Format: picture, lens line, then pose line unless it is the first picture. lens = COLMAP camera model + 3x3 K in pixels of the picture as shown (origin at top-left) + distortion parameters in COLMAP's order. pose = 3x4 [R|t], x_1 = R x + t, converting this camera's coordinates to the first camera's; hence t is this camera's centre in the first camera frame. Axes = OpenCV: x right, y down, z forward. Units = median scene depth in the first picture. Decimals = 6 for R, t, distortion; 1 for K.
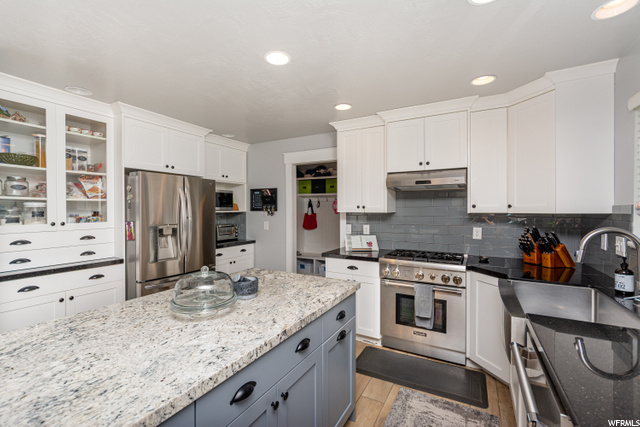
lens RADIAL K [[289.4, 0, 319.9], [0, 289.4, 211.2], [0, 0, 1]] dist [-0.001238, -0.000023]
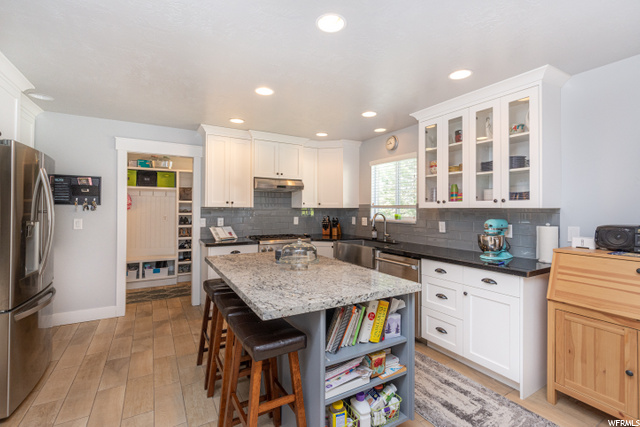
lens RADIAL K [[289.4, 0, 319.9], [0, 289.4, 211.2], [0, 0, 1]] dist [-0.001238, -0.000023]
pose [[0.492765, -0.003480, 0.870155, -0.815113], [-0.003033, 0.999979, 0.005717, 0.015409], [-0.870157, -0.005456, 0.492744, 0.098006]]
